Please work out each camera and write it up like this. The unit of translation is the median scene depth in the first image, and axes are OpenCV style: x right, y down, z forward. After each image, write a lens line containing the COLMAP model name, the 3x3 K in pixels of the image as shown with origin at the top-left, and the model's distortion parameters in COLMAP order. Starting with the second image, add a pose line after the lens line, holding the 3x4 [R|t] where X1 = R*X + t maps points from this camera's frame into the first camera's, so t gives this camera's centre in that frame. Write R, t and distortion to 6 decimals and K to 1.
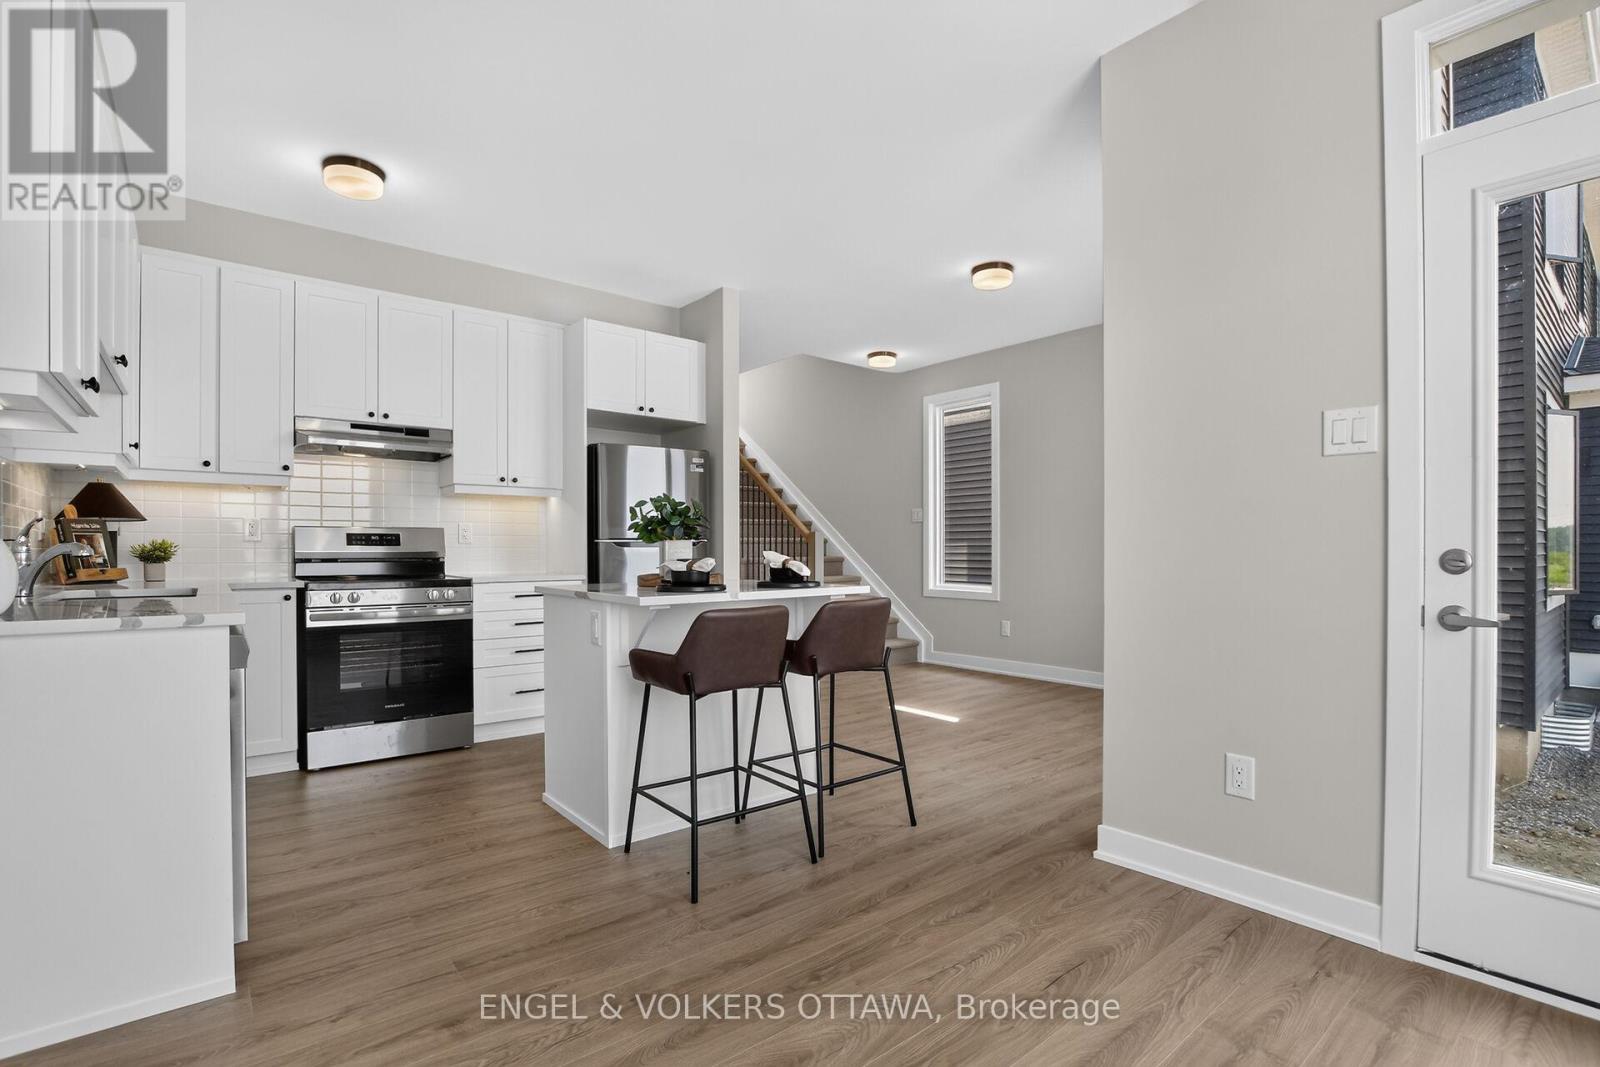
lens RADIAL K [[746.4, 0, 799.0], [0, 746.4, 553.6], [0, 0, 1]] dist [-0.029370, 0.000630]
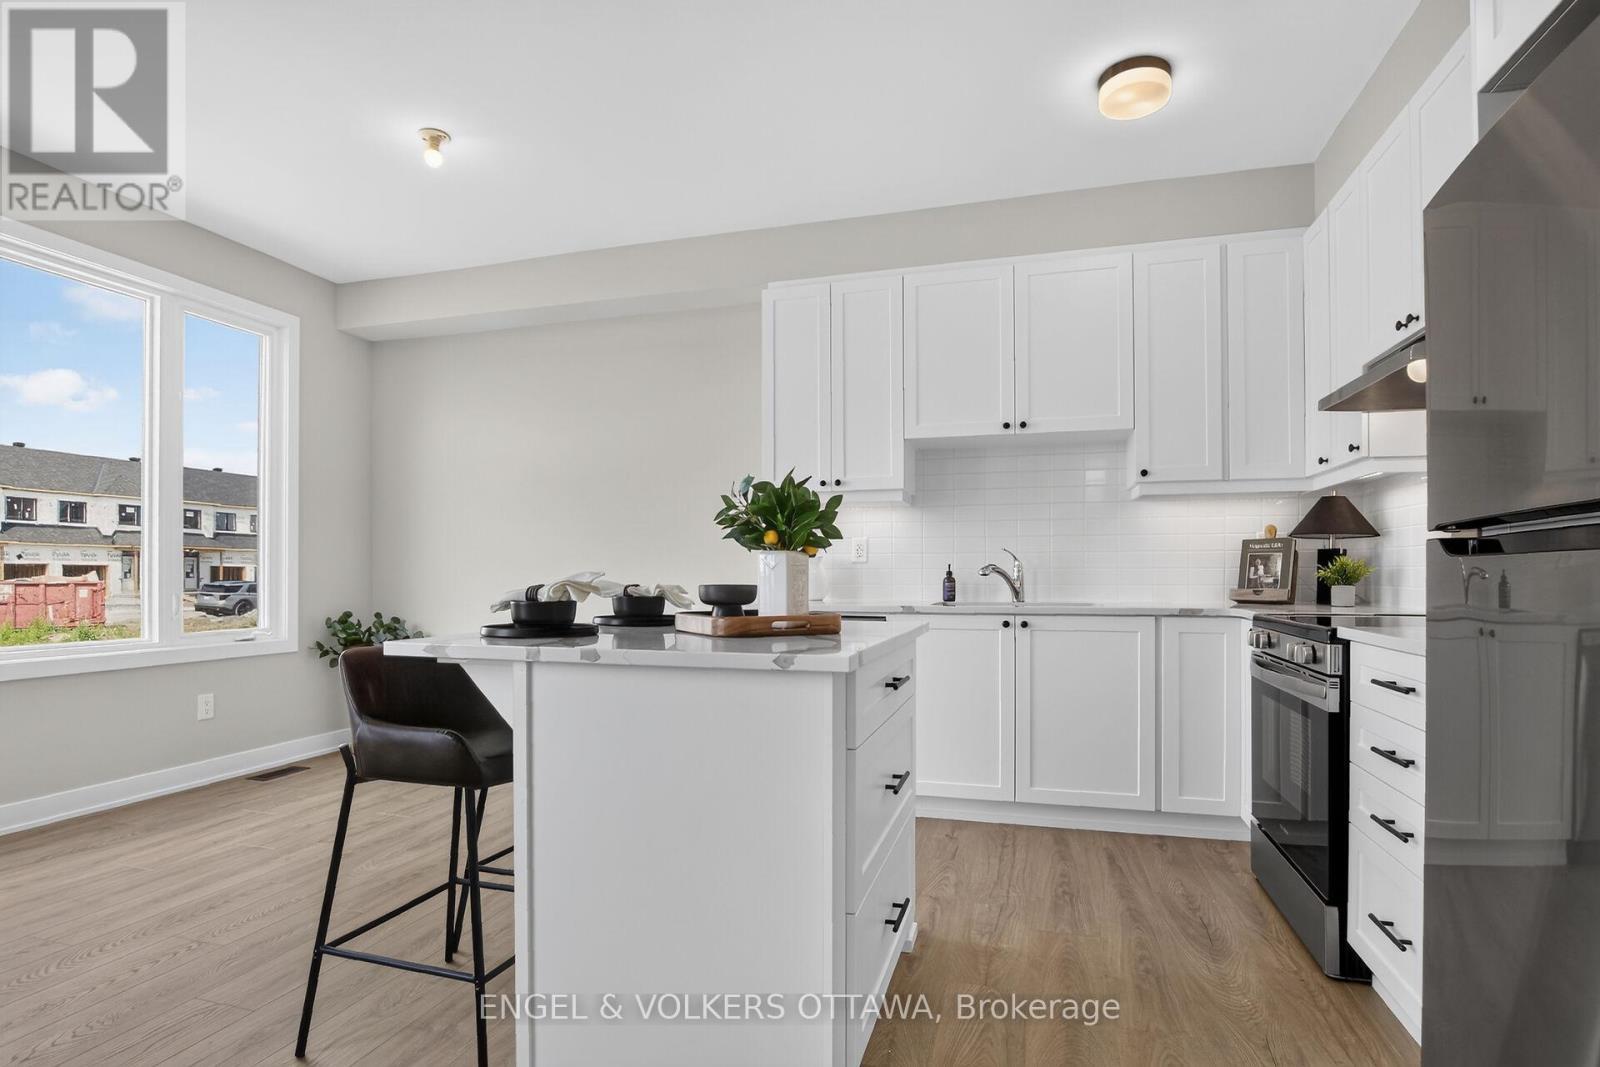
lens RADIAL K [[814.5, 0, 800.8], [0, 814.5, 577.4], [0, 0, 1]] dist [-0.003035, 0.000044]
pose [[-0.815921, 0.005493, -0.578137, 0.142785], [-0.000065, 0.999954, 0.009593, -0.004054], [0.578163, 0.007865, -0.815883, 1.236485]]
